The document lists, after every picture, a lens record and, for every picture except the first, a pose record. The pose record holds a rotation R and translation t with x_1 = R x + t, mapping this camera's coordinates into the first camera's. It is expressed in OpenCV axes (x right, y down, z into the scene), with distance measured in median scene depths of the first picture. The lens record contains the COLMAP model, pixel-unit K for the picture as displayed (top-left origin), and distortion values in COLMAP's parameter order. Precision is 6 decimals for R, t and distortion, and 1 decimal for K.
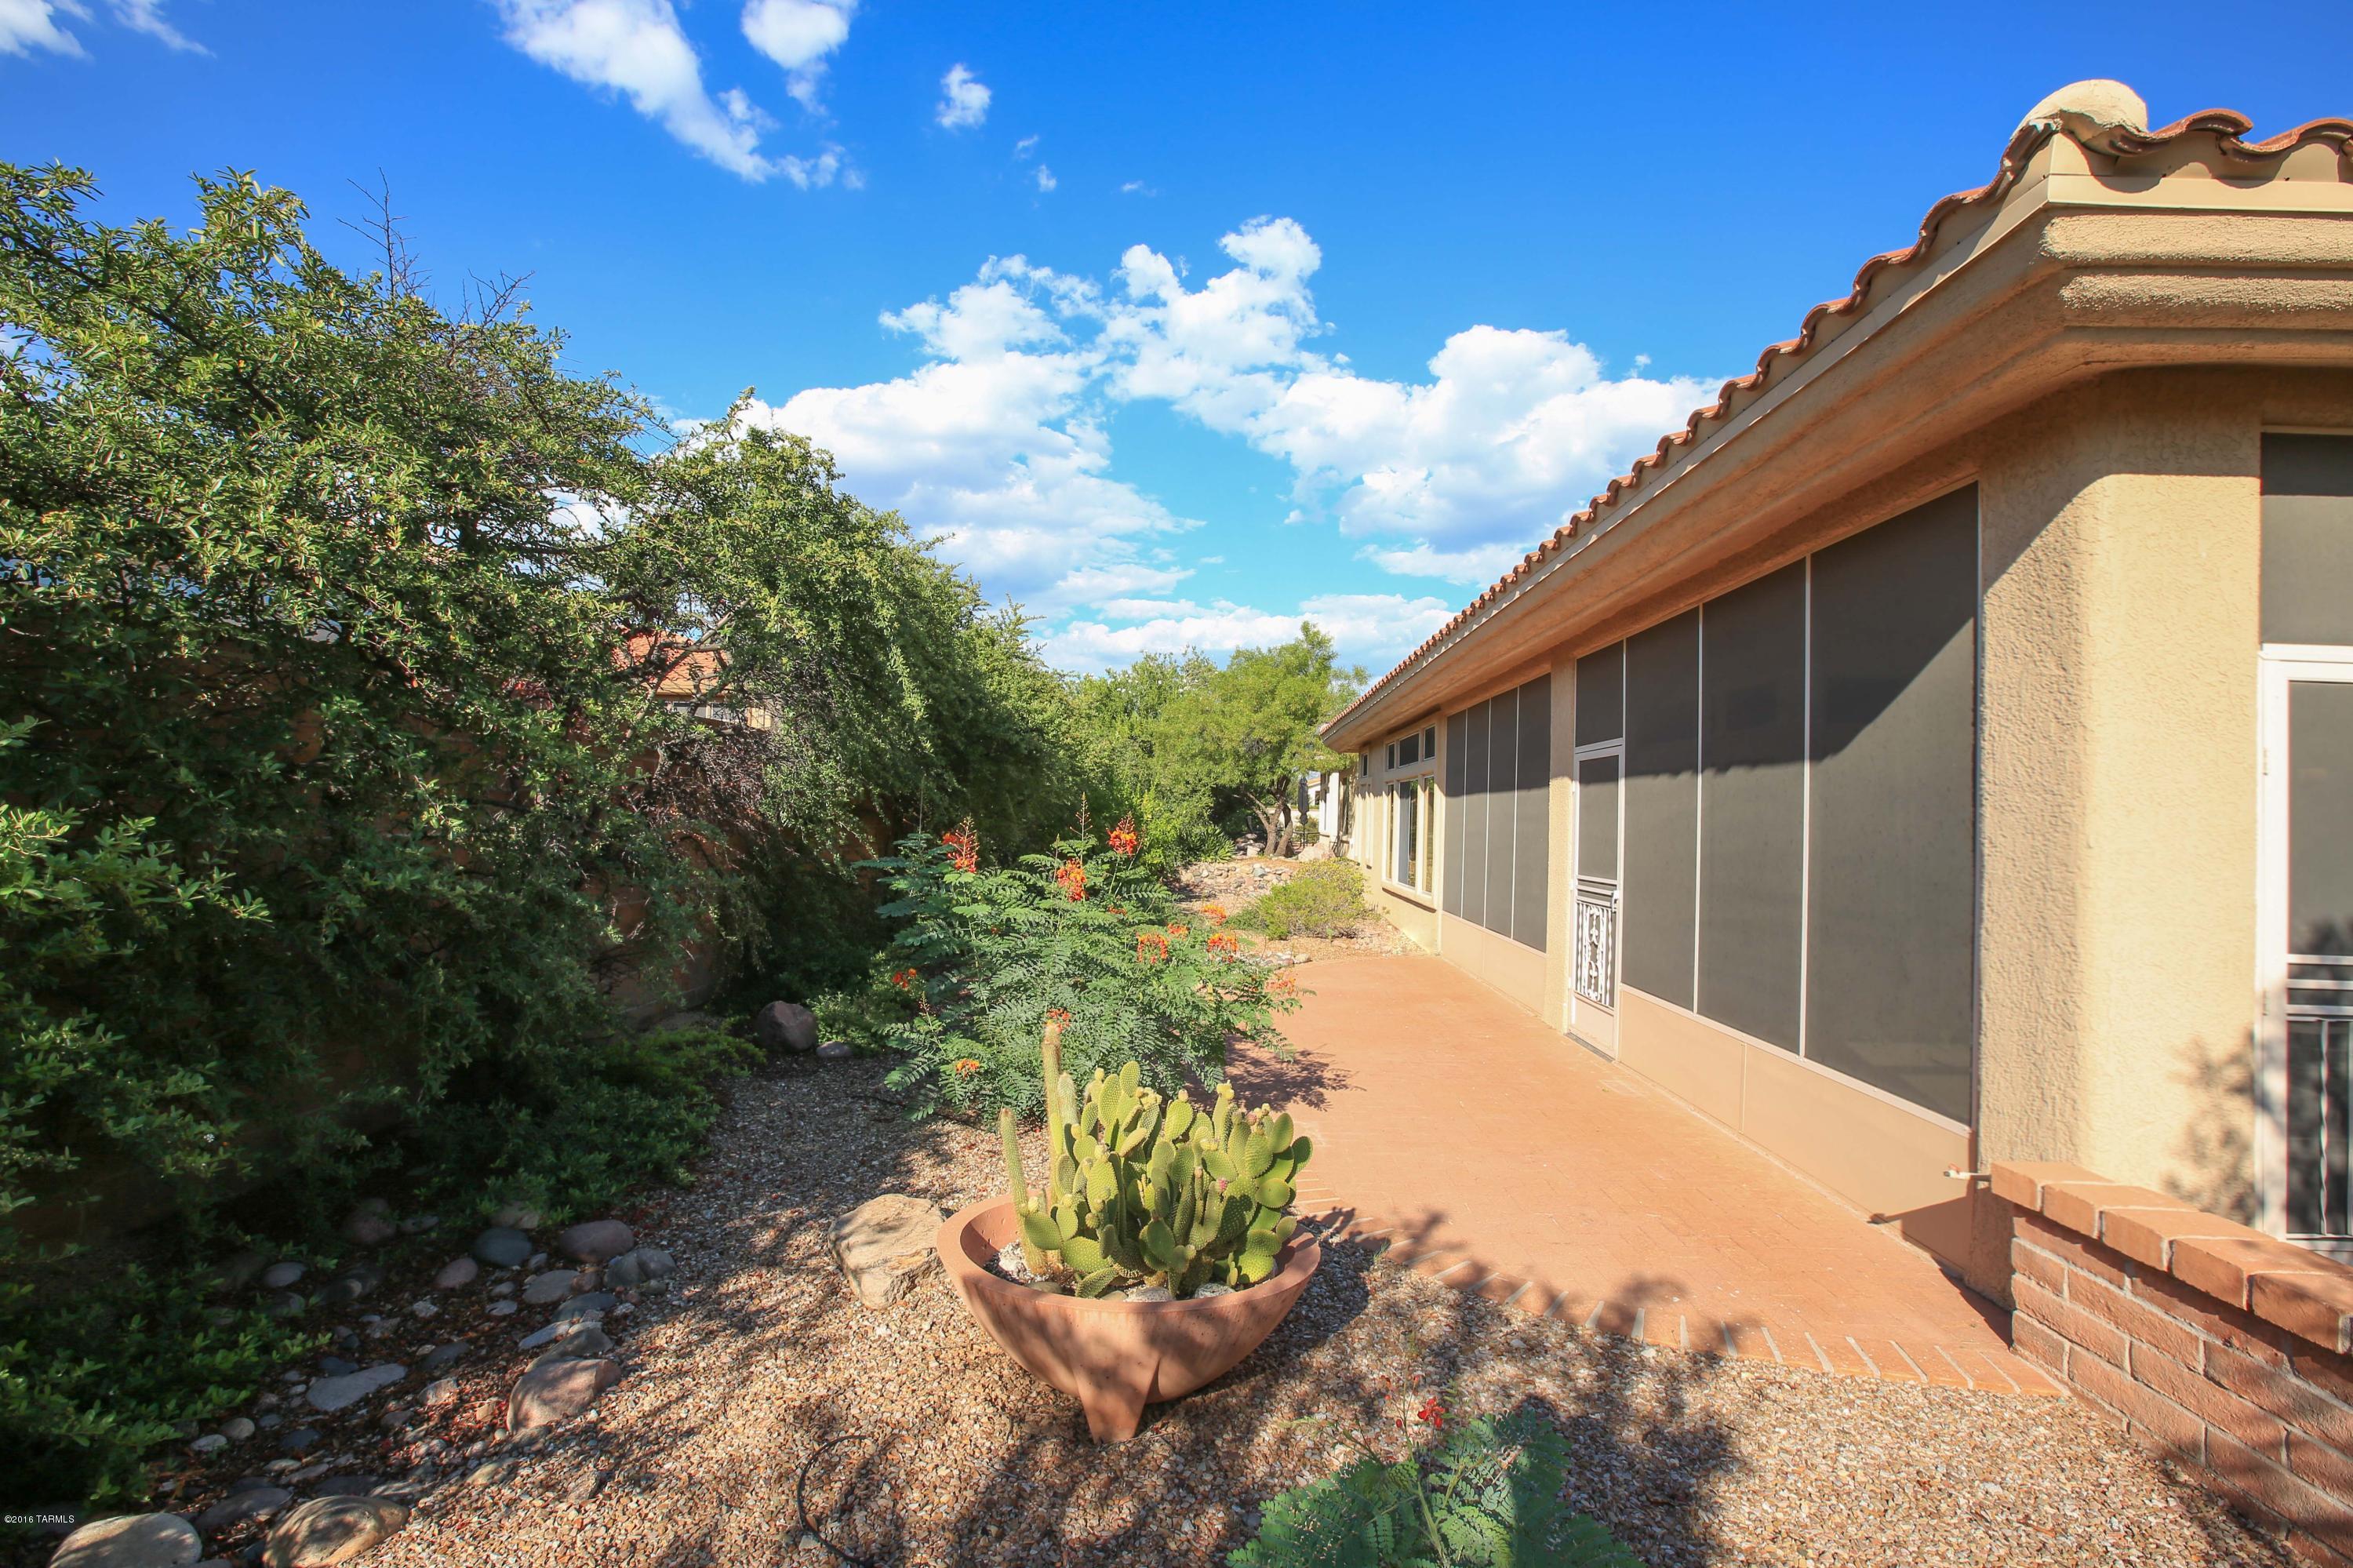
lens RADIAL K [[1060.7, 0, 1196.4], [0, 1060.7, 802.2], [0, 0, 1]] dist [-0.078015, 0.023850]
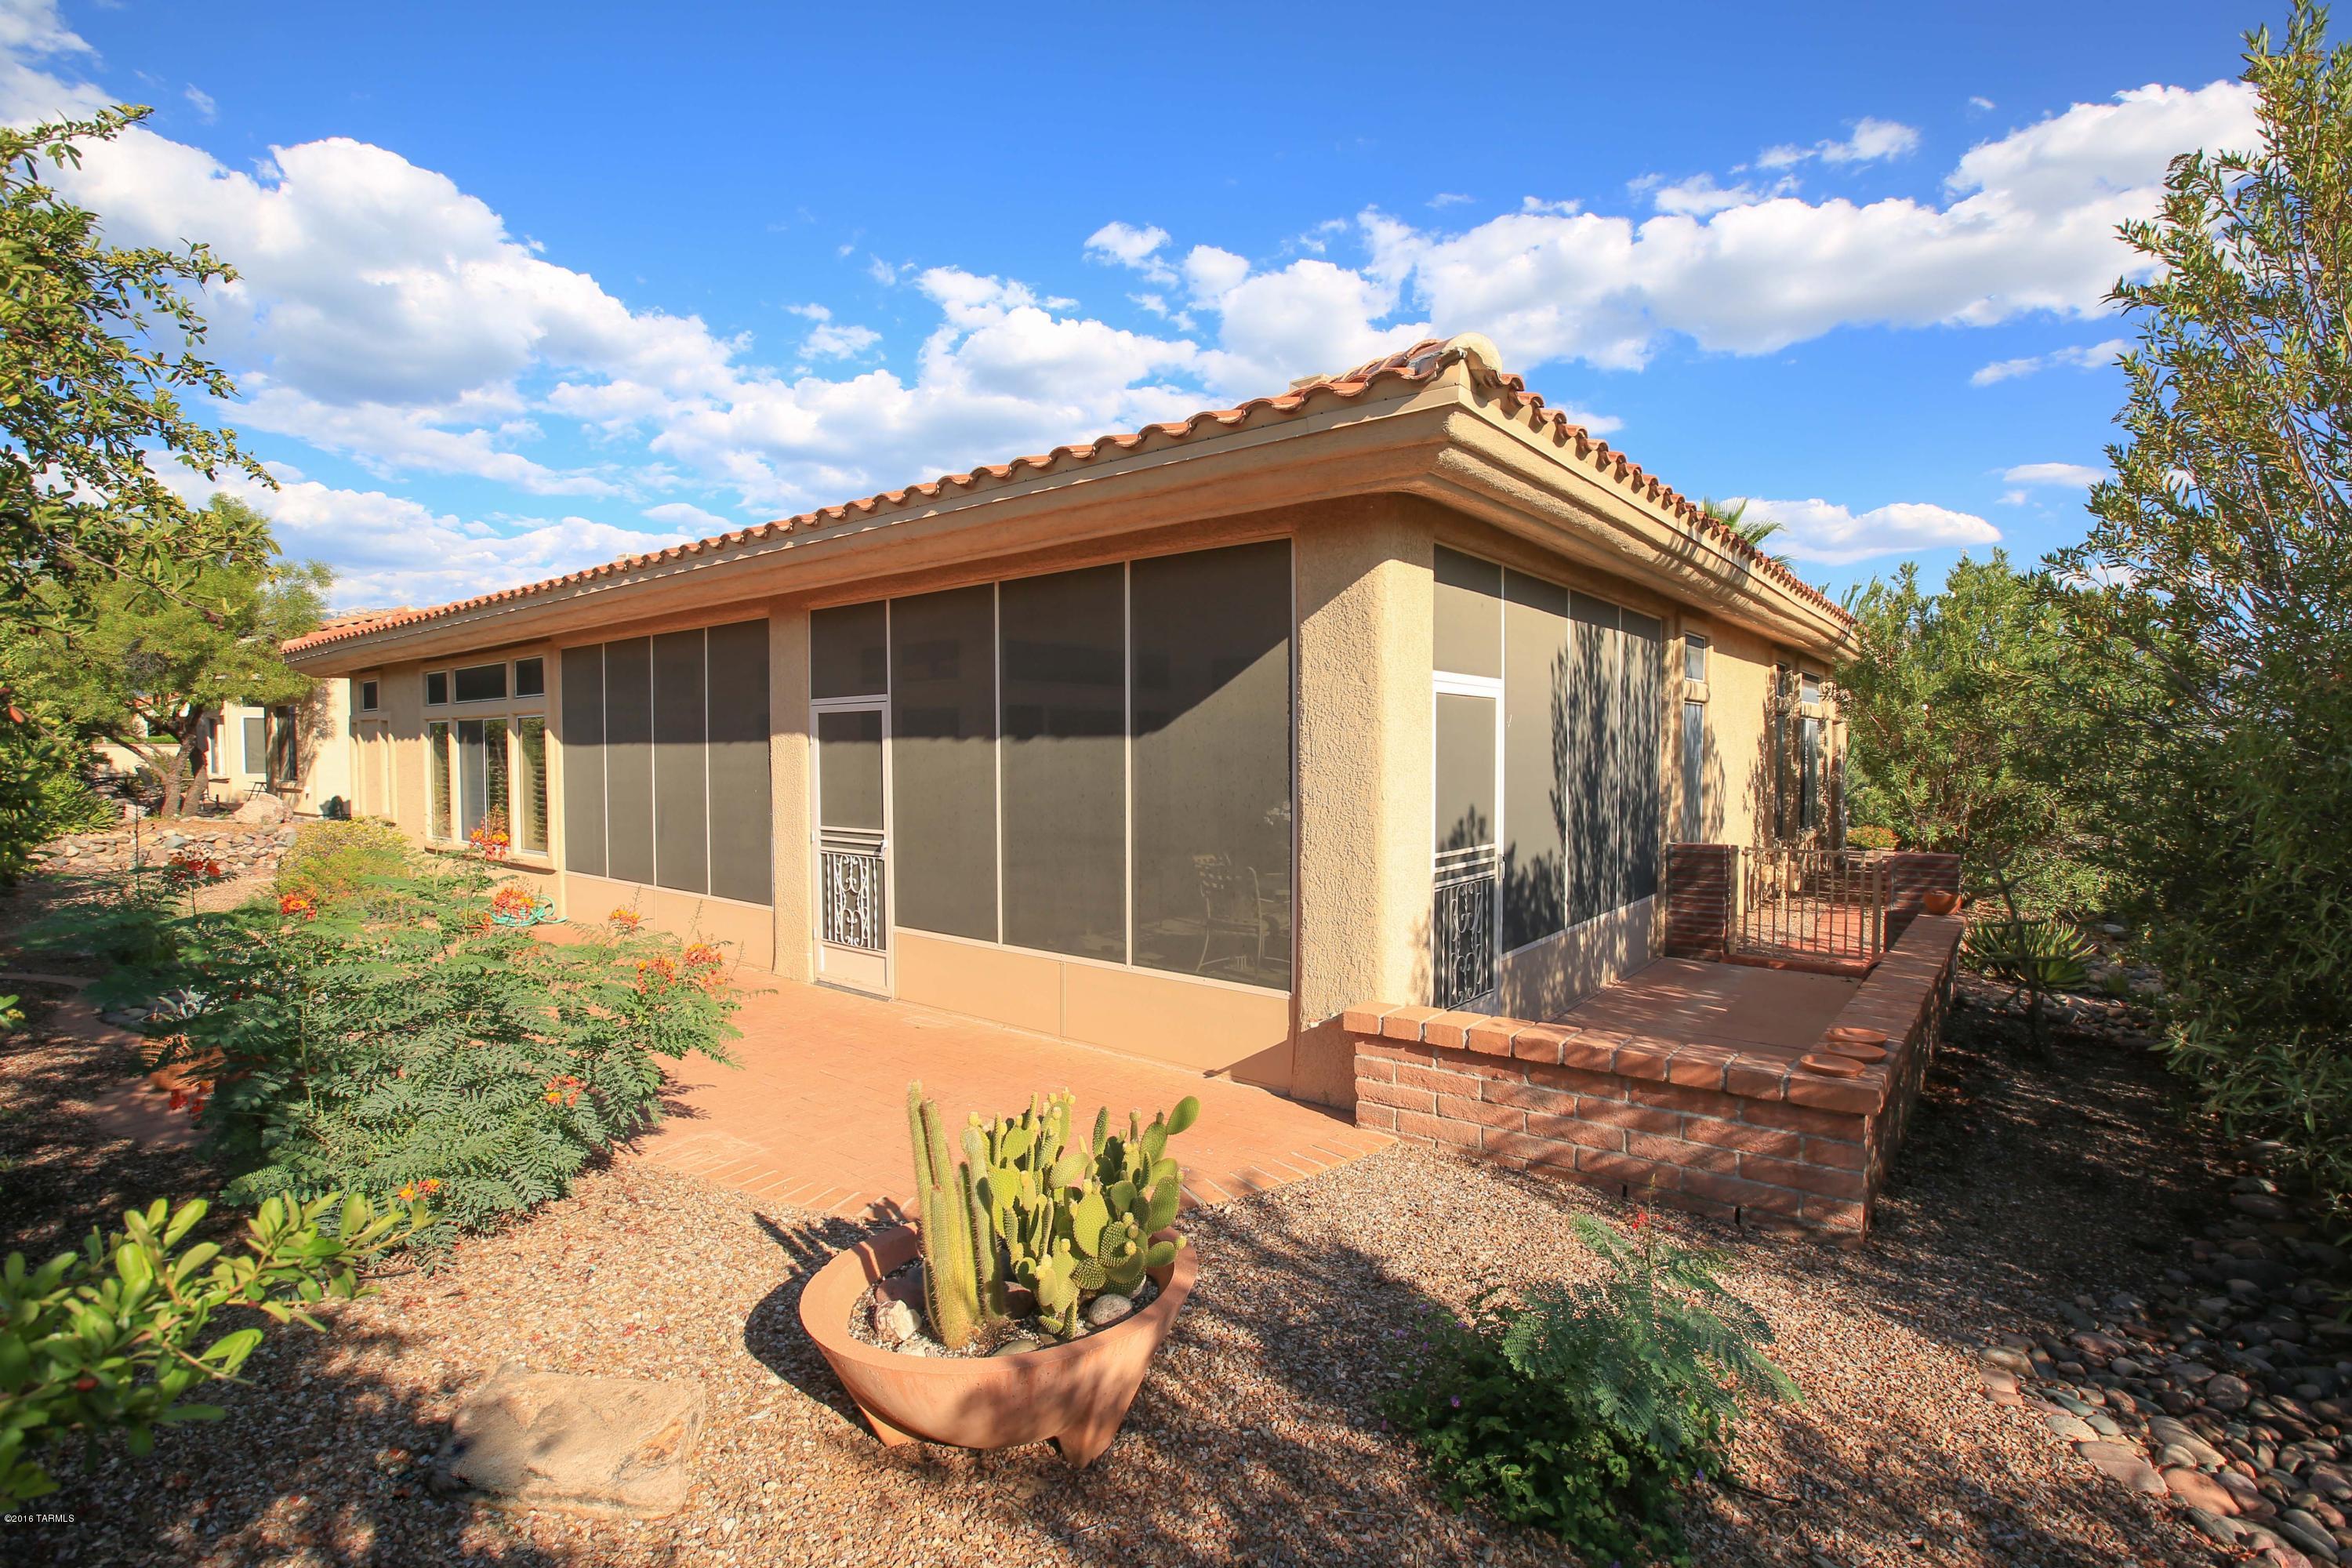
lens RADIAL K [[1060.2, 0, 1195.9], [0, 1060.2, 802.2], [0, 0, 1]] dist [-0.078015, 0.023850]
pose [[0.581235, -0.066895, 0.810981, -0.519887], [0.003869, 0.996831, 0.079453, -0.069453], [-0.813726, -0.043043, 0.579652, 0.245823]]
